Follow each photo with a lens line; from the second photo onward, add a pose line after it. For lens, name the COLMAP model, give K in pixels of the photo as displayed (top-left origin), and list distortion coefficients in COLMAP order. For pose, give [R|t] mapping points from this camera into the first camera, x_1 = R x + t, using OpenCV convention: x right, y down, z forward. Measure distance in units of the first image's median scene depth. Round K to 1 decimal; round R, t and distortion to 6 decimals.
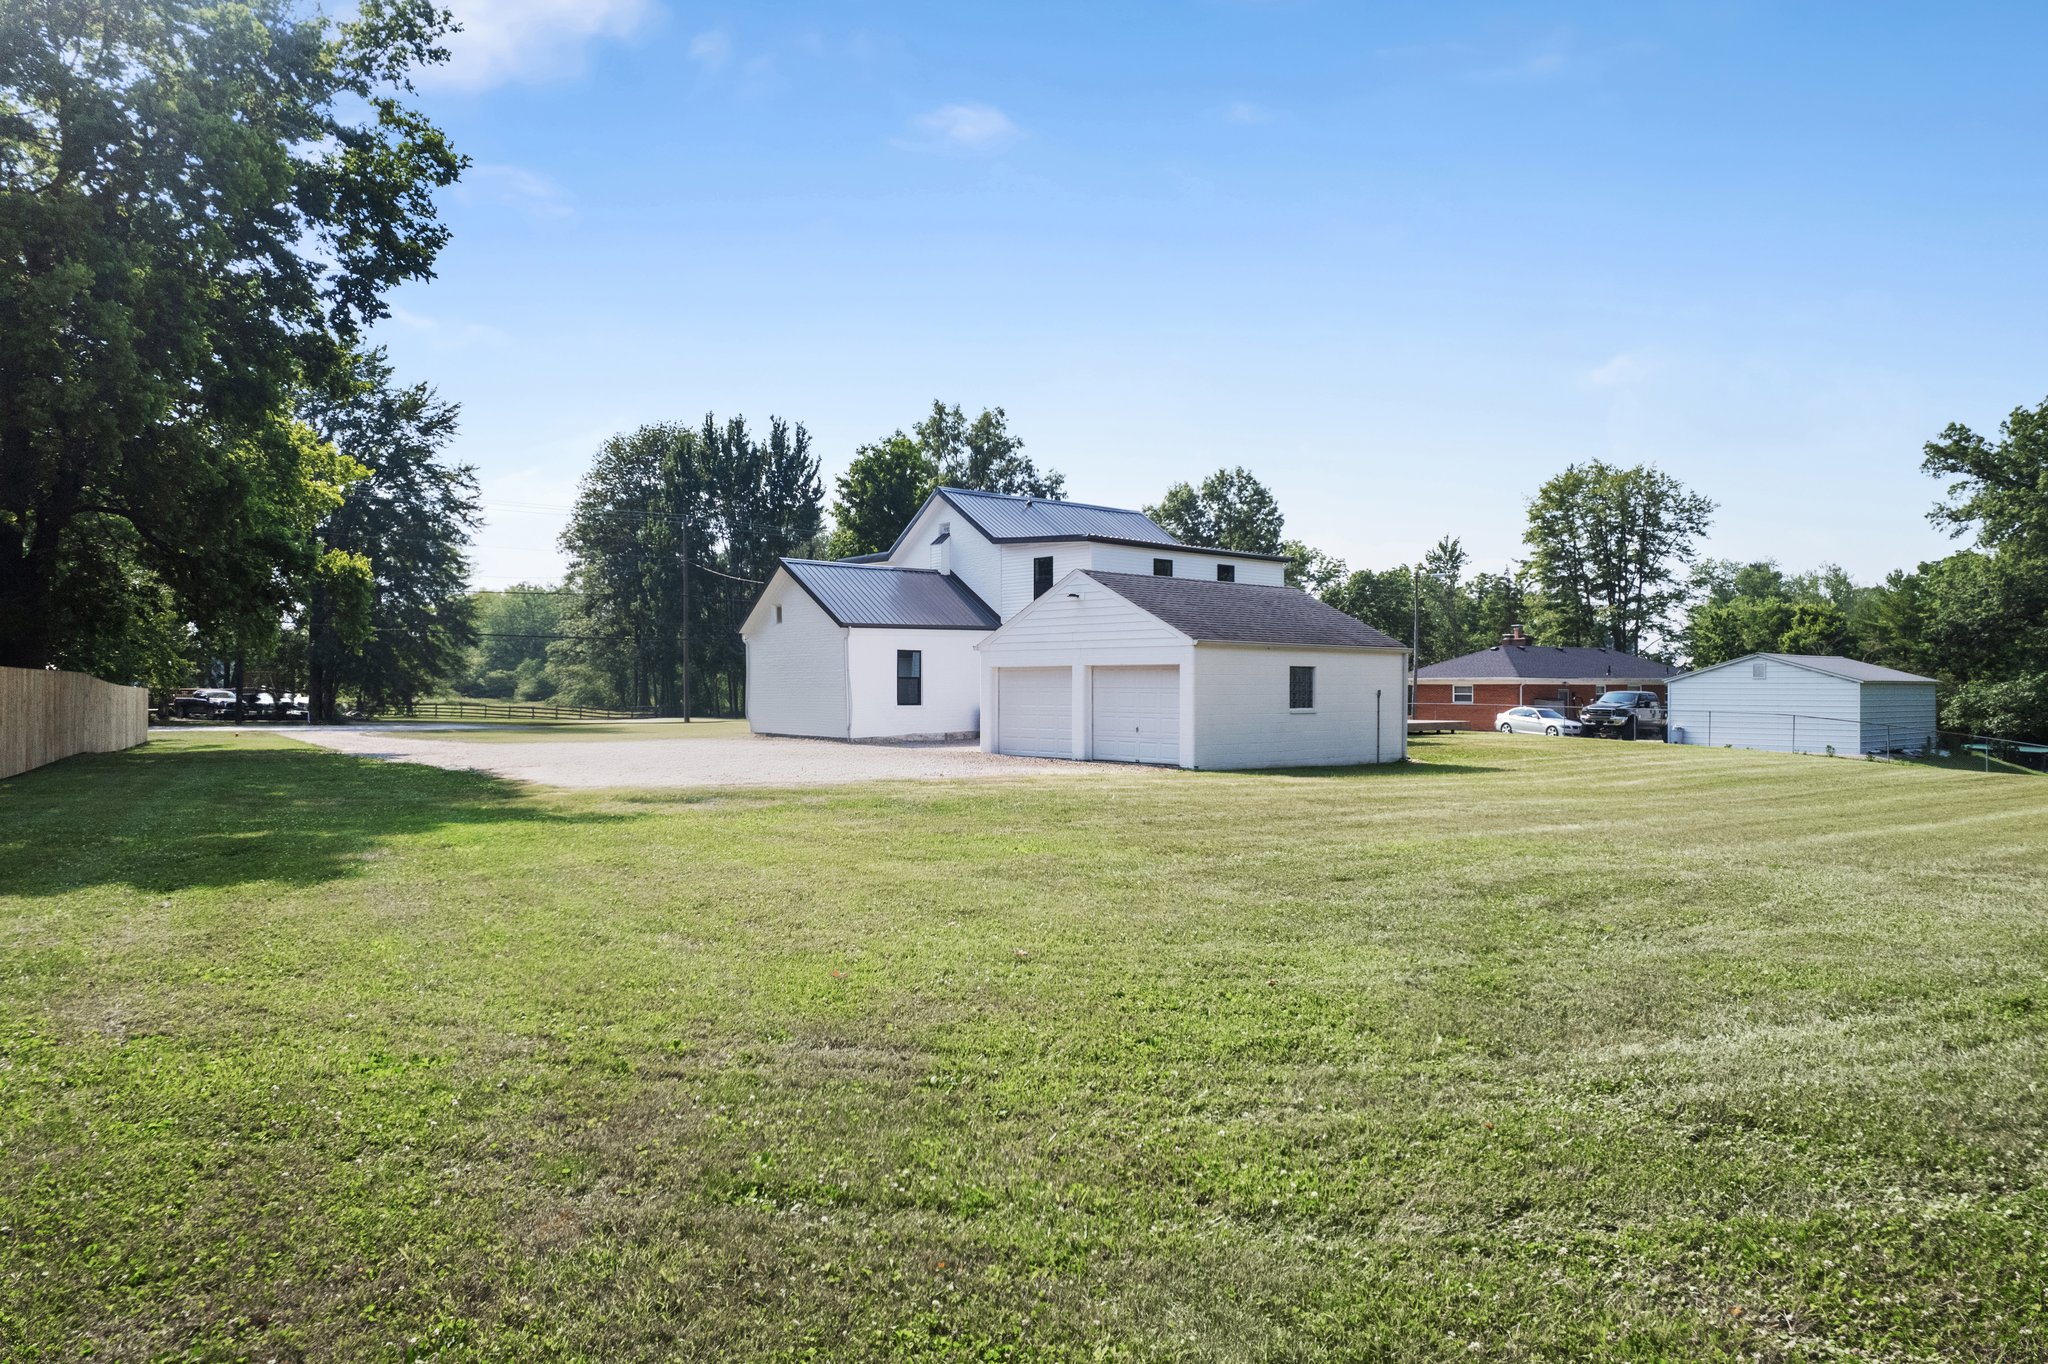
lens RADIAL K [[1307.4, 0, 1031.1], [0, 1307.4, 682.7], [0, 0, 1]] dist [-0.046944, 0.022940]
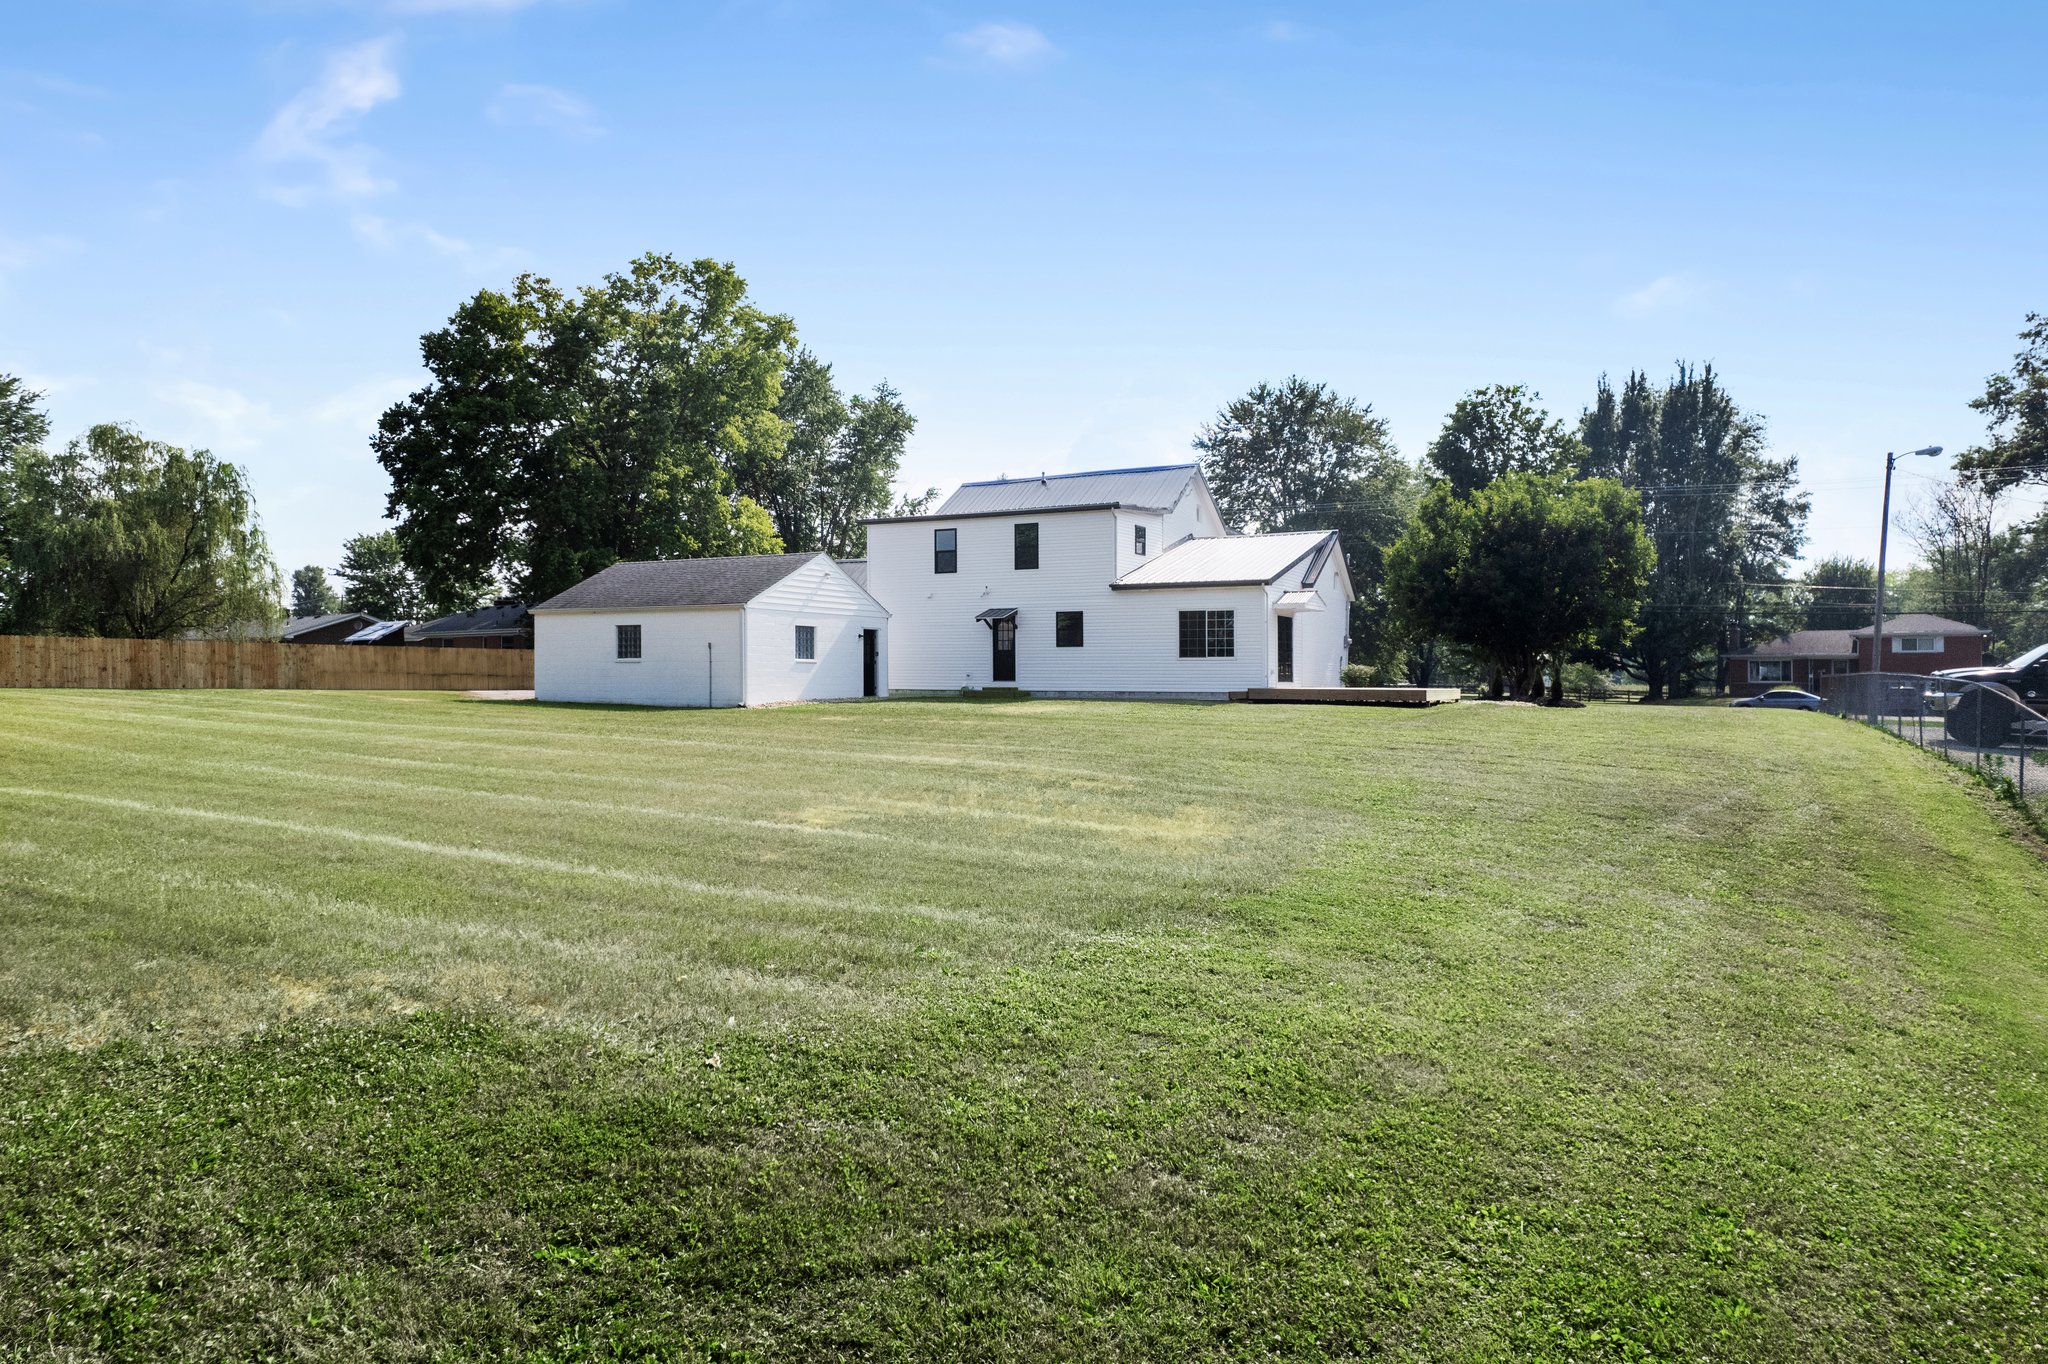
lens RADIAL K [[1307.4, 0, 1019.8], [0, 1307.4, 667.6], [0, 0, 1]] dist [-0.046944, 0.022940]
pose [[0.343159, -0.008806, -0.939236, 0.961925], [0.000289, 0.999957, -0.009270, 0.025601], [0.939277, 0.002909, 0.343146, 0.583934]]
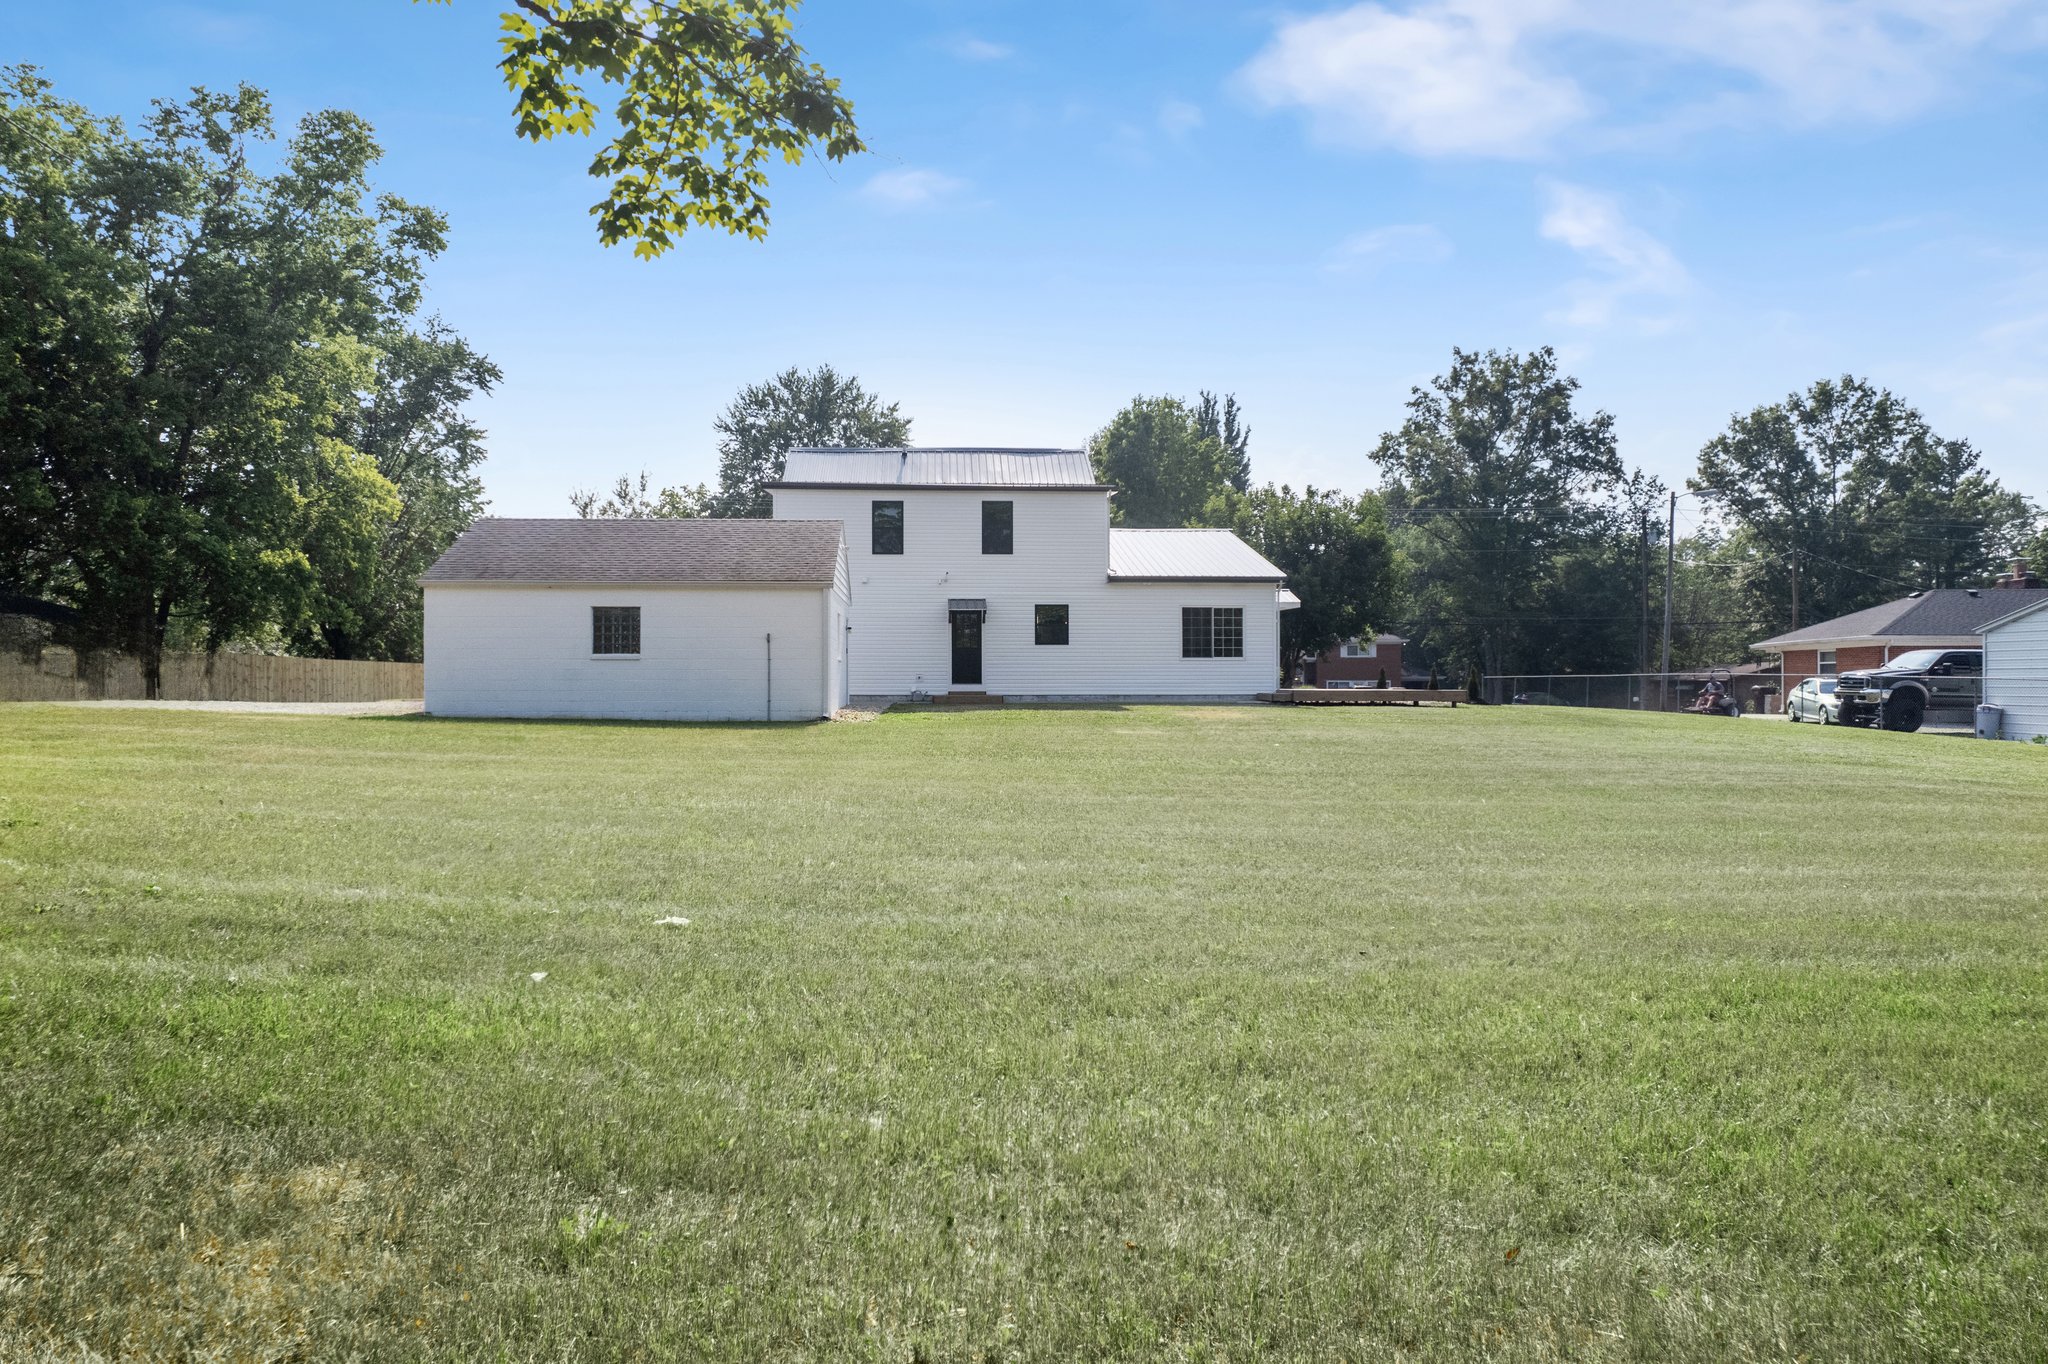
lens RADIAL K [[1307.4, 0, 1028.6], [0, 1307.4, 685.5], [0, 0, 1]] dist [-0.046944, 0.022940]
pose [[0.792510, -0.000431, -0.609859, 0.613683], [0.003824, 0.999984, 0.004262, 0.024327], [0.609847, -0.005709, 0.792499, 0.296673]]
